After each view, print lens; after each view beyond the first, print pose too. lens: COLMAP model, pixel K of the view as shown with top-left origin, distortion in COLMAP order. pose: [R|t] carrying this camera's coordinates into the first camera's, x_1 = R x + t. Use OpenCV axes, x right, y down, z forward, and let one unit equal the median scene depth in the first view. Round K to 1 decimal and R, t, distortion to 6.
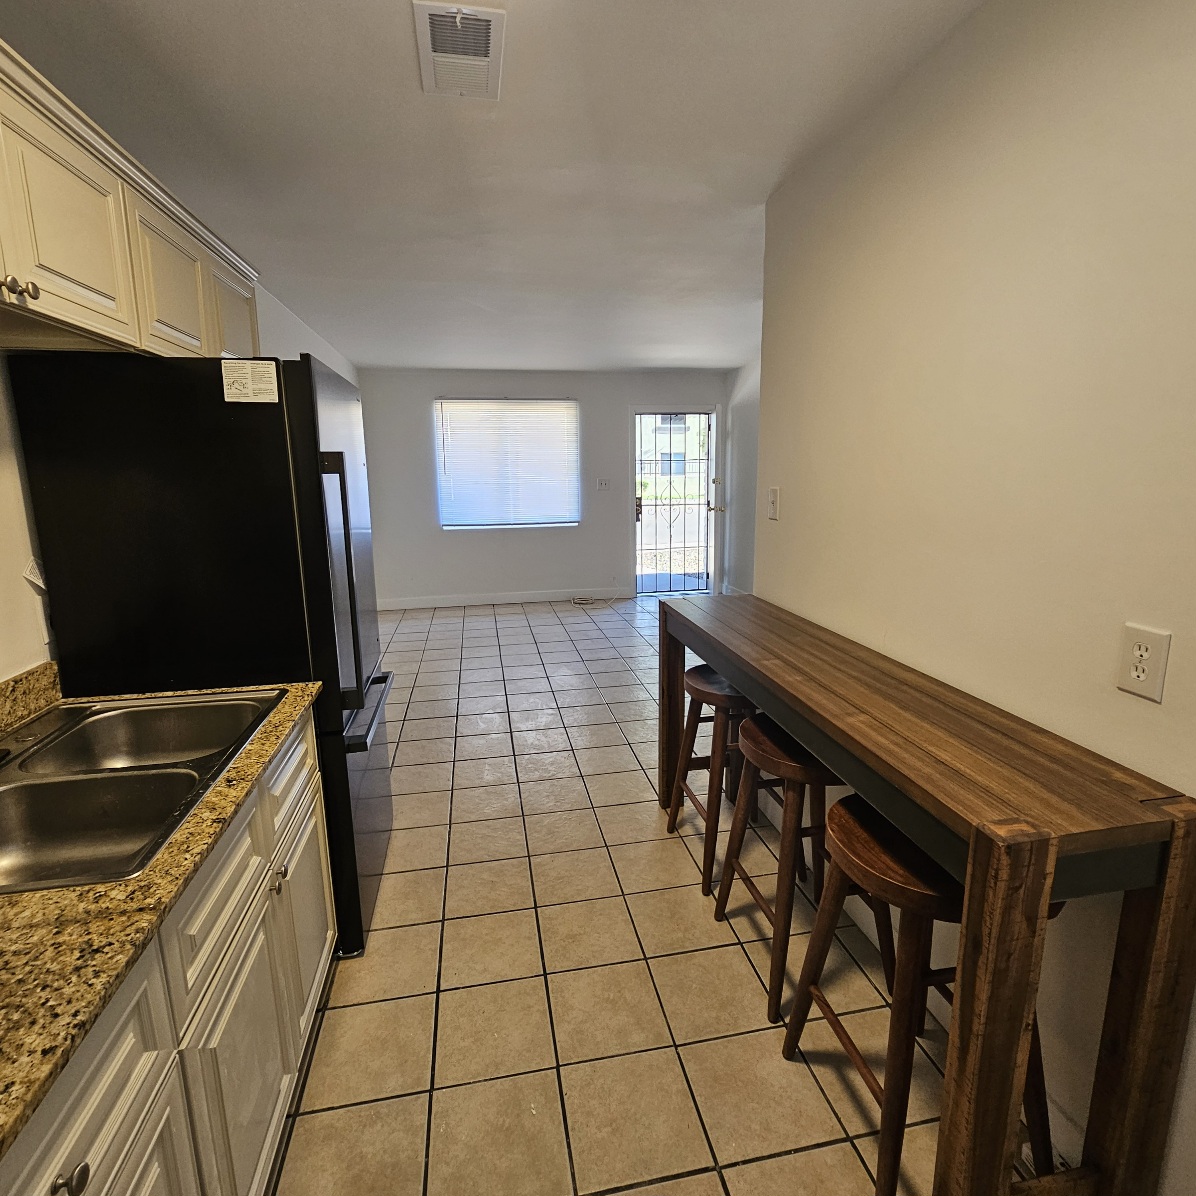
lens RADIAL K [[653.6, 0, 603.4], [0, 653.6, 592.7], [0, 0, 1]] dist [-0.003258, 0.002049]
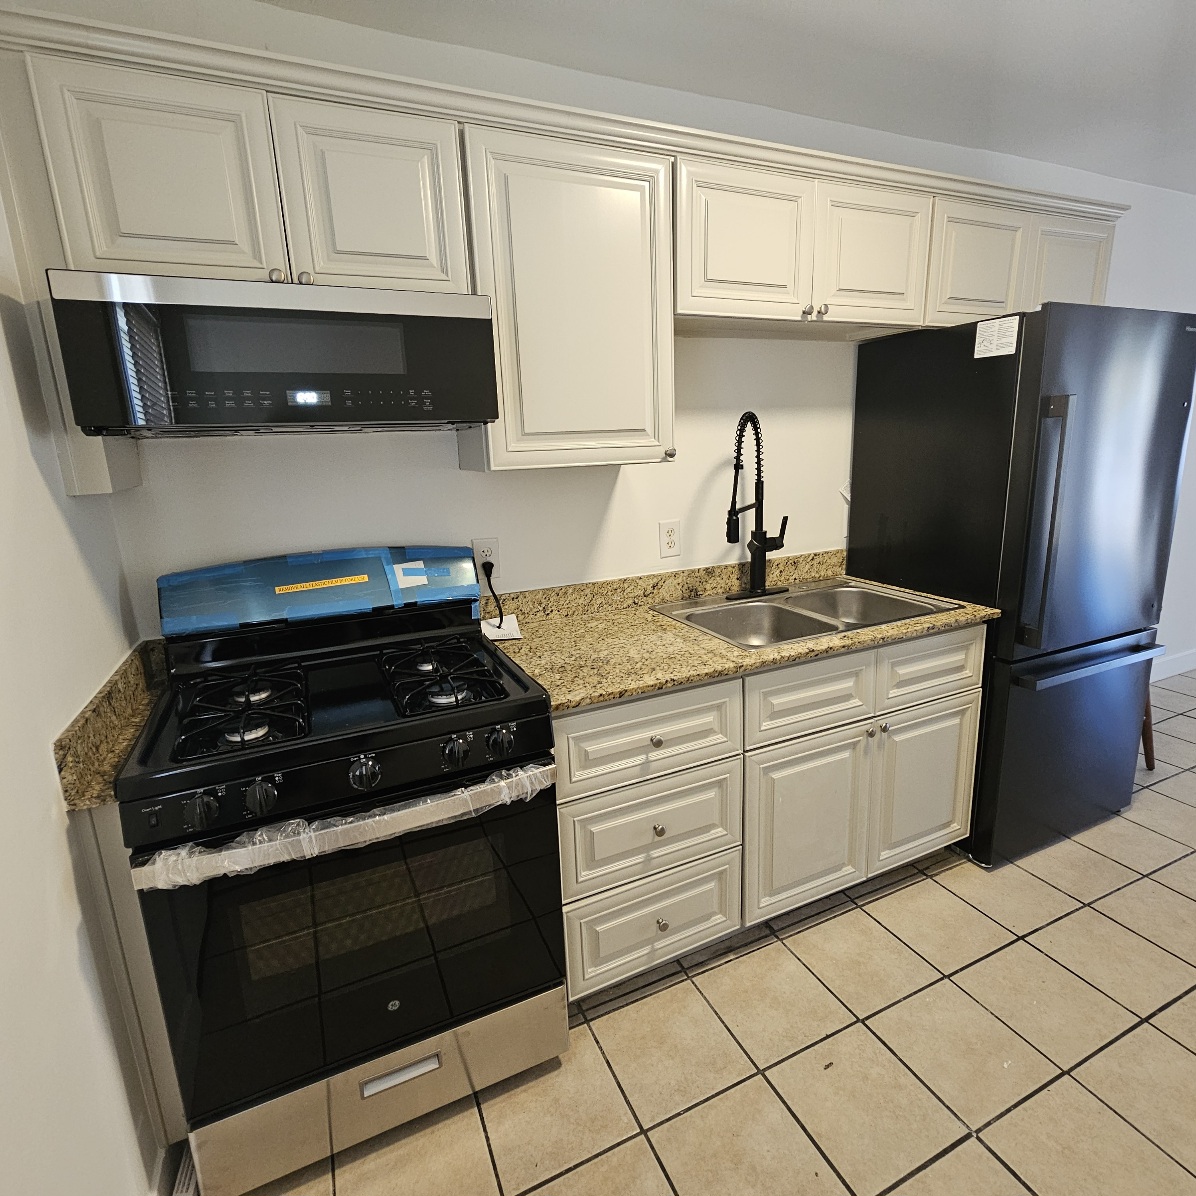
lens RADIAL K [[653.6, 0, 599.9], [0, 653.6, 591.7], [0, 0, 1]] dist [-0.003258, 0.002049]
pose [[0.235679, 0.221892, -0.946160, 0.487008], [-0.150264, 0.970197, 0.190100, -0.001997], [0.960144, 0.097371, 0.261997, 0.068086]]
